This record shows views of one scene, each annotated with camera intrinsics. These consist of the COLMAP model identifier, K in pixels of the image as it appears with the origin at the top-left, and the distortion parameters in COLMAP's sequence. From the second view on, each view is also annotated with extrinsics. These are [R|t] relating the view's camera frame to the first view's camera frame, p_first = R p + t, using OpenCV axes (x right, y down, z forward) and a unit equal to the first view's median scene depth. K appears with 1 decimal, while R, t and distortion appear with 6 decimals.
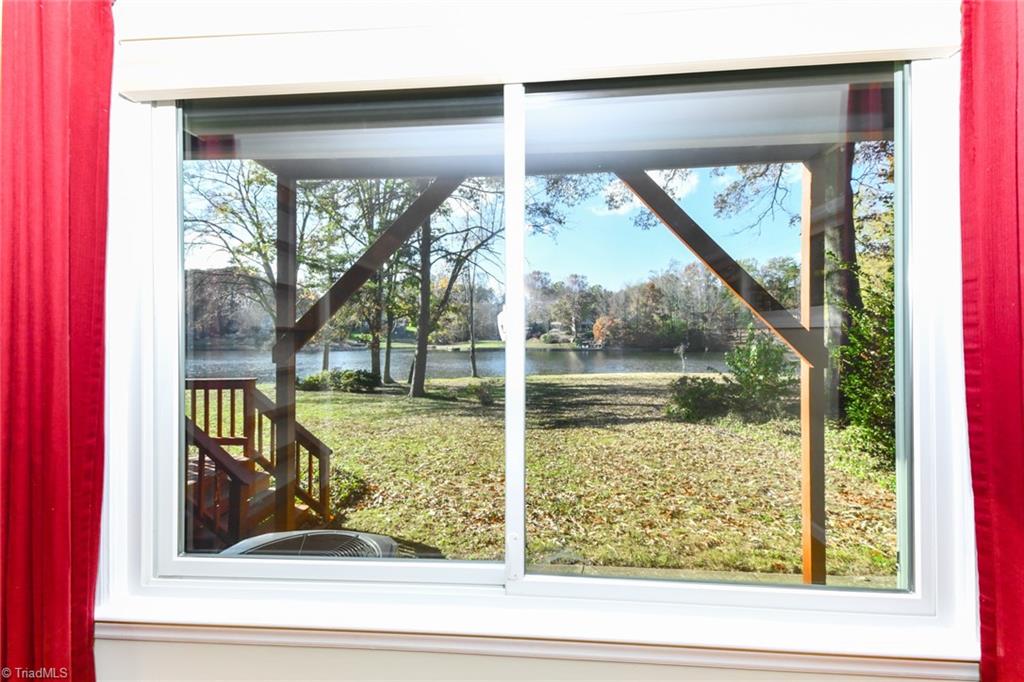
lens RADIAL K [[412.1, 0, 511.9], [0, 412.1, 335.4], [0, 0, 1]] dist [0.003811, 0.000010]
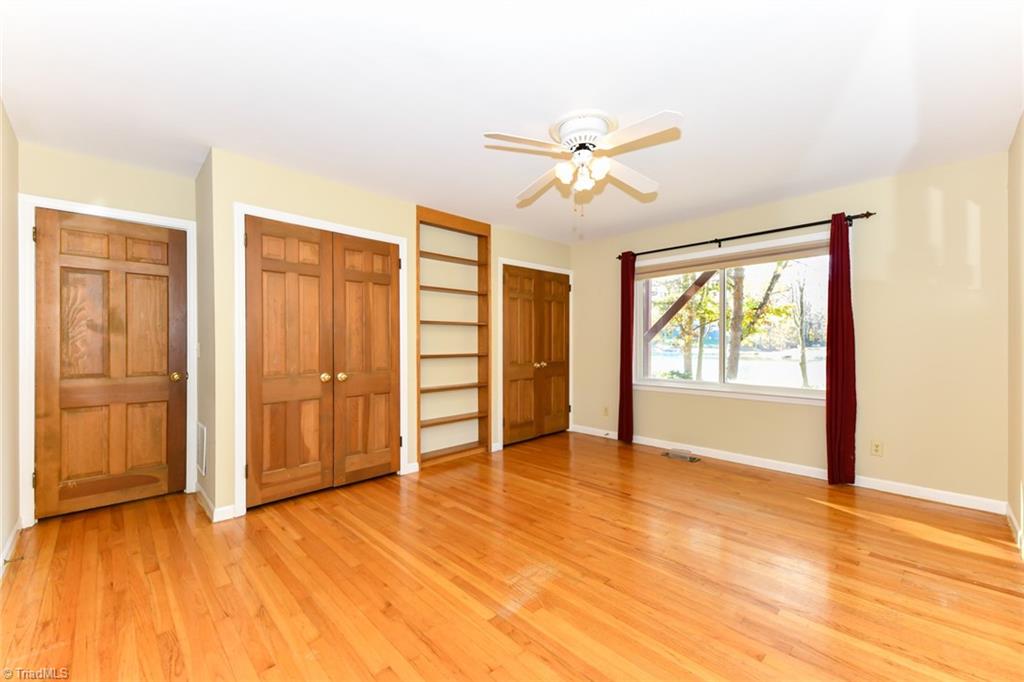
lens RADIAL K [[412.1, 0, 509.2], [0, 412.1, 342.6], [0, 0, 1]] dist [0.003811, 0.000010]
pose [[0.747117, 0.004293, -0.664679, 0.033392], [-0.002087, 0.999989, 0.004113, 0.004404], [0.664689, -0.001686, 0.747118, -0.106353]]
